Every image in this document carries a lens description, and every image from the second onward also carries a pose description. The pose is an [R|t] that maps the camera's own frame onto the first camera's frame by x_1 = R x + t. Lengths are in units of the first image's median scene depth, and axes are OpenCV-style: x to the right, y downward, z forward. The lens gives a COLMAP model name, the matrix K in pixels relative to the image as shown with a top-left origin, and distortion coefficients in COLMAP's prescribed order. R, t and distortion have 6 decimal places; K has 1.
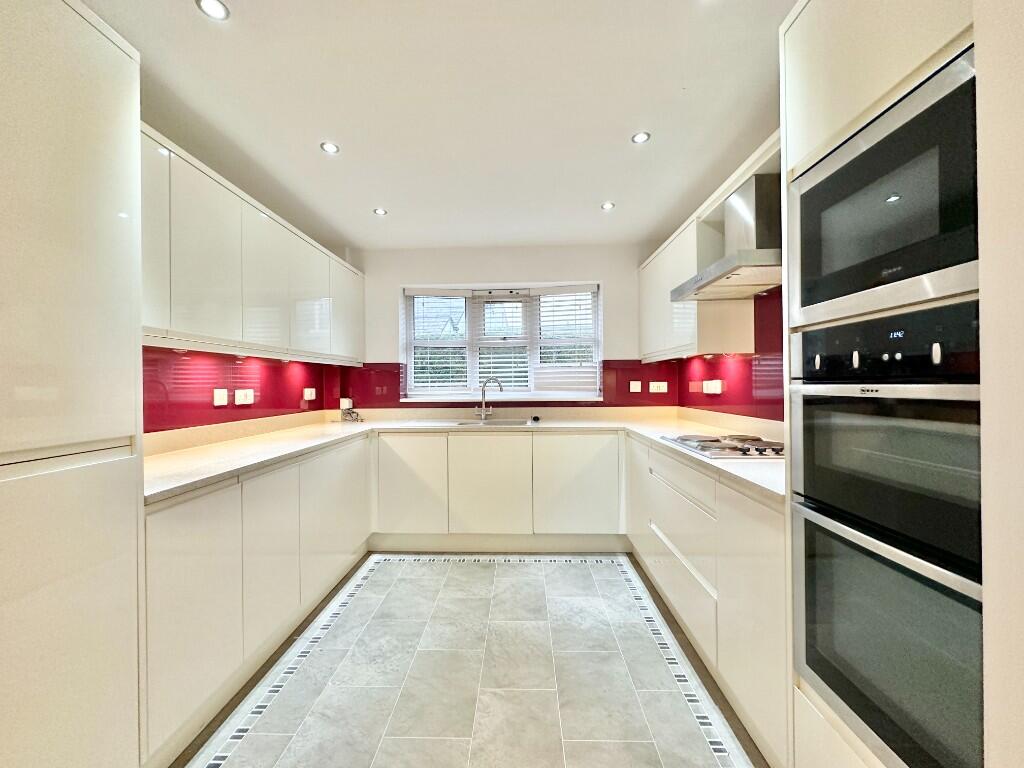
lens RADIAL K [[405.1, 0, 510.5], [0, 405.1, 383.8], [0, 0, 1]] dist [-0.000759, -0.000071]
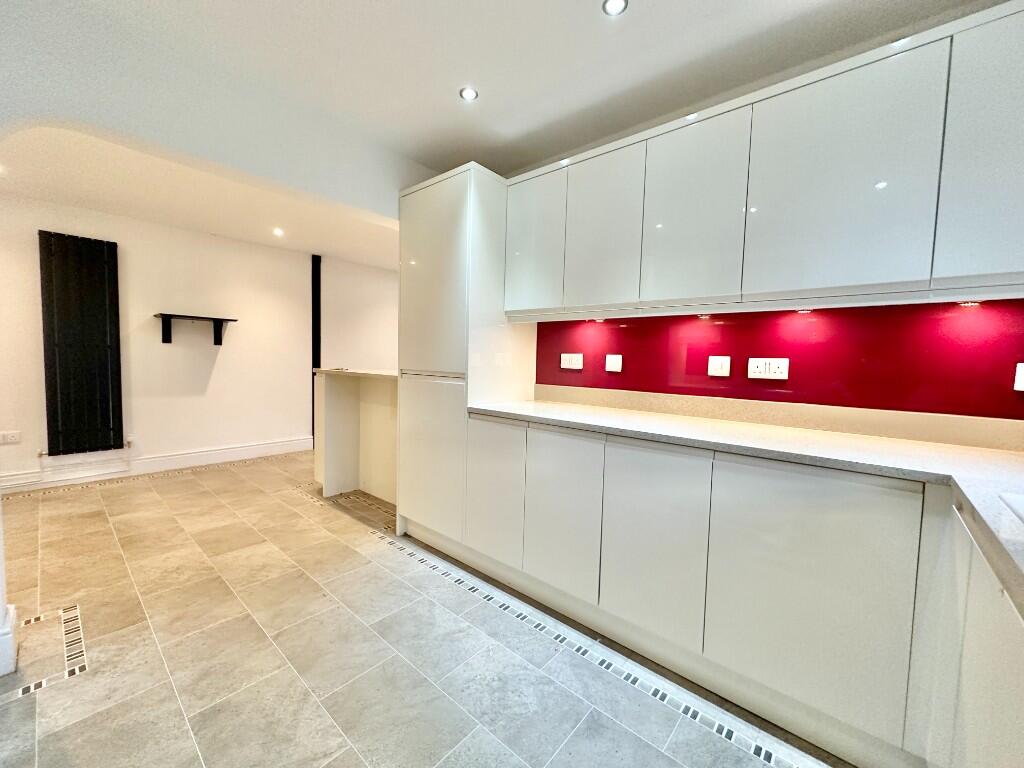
lens RADIAL K [[404.9, 0, 512.0], [0, 404.9, 384.0], [0, 0, 1]] dist [0.000347, 0.003957]
pose [[-0.633736, 0.050835, -0.771877, 0.137289], [-0.014380, 0.996892, 0.077461, 0.007213], [0.773416, 0.060190, -0.631035, 0.805437]]
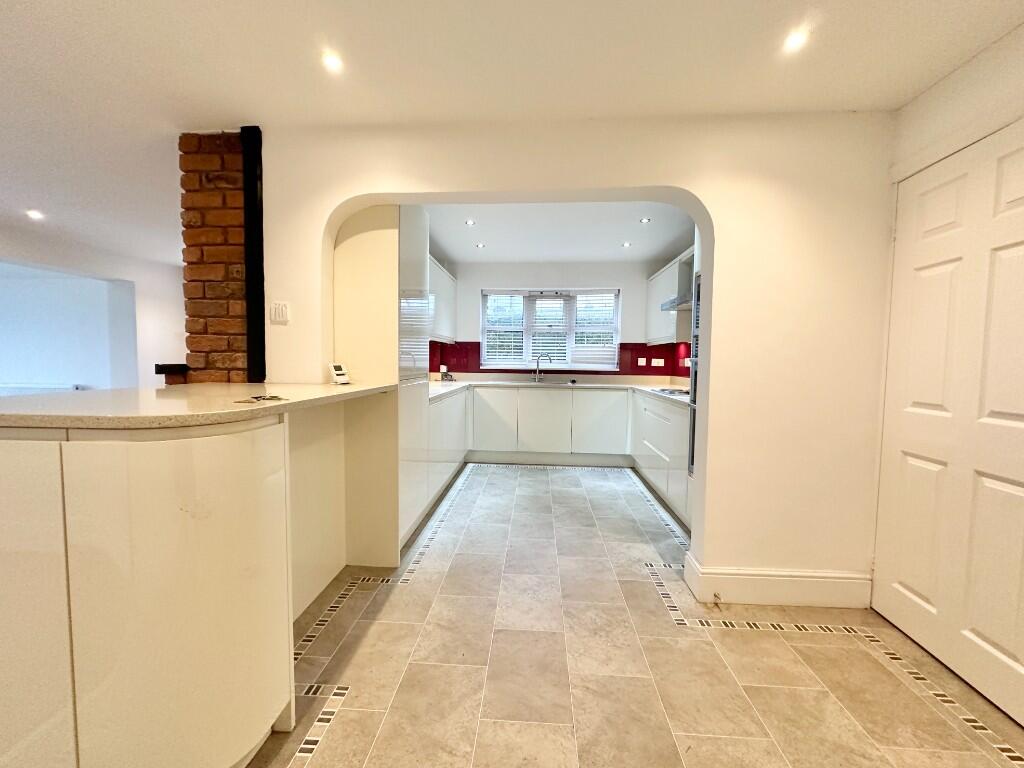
lens RADIAL K [[405.1, 0, 510.5], [0, 405.1, 383.8], [0, 0, 1]] dist [-0.000759, -0.000071]
pose [[0.998793, 0.025613, -0.041912, -0.104602], [-0.023179, 0.998073, 0.057567, 0.013668], [0.043306, -0.056526, 0.997462, -0.495498]]
